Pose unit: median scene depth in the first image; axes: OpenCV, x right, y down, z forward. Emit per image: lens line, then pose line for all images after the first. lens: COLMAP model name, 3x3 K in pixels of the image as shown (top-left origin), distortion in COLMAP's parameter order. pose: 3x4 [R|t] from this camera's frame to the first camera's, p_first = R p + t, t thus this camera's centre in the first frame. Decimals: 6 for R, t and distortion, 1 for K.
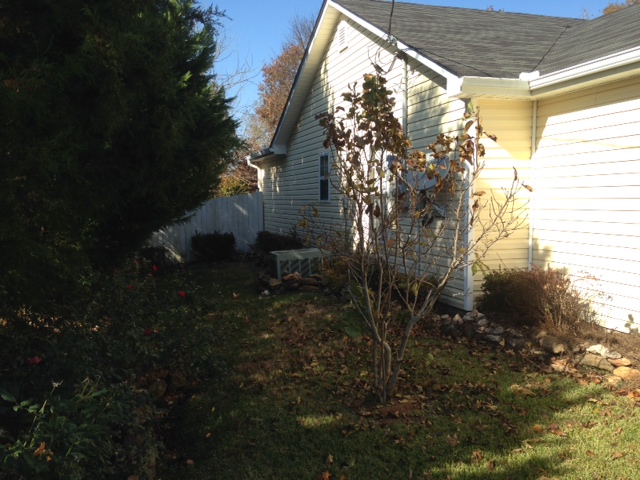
lens RADIAL K [[575.8, 0, 324.1], [0, 575.8, 243.9], [0, 0, 1]] dist [0.148811, -0.214634]
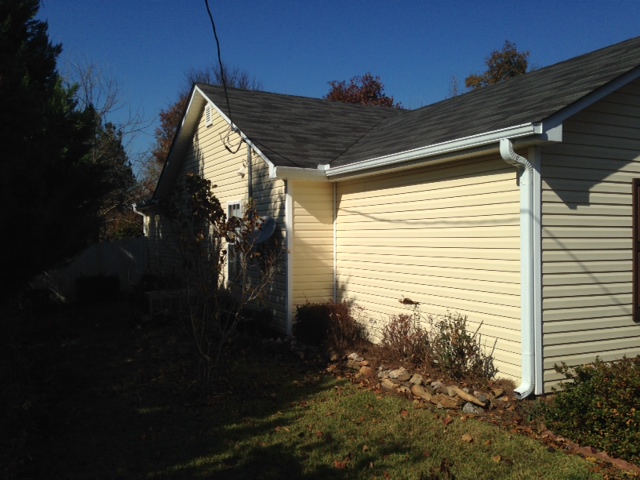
lens RADIAL K [[575.8, 0, 330.3], [0, 575.8, 251.3], [0, 0, 1]] dist [0.148811, -0.214634]
pose [[0.985910, 0.005683, 0.167182, 0.120350], [0.003307, 0.998565, -0.053446, -0.006387], [-0.167246, 0.053246, 0.984476, -0.342647]]
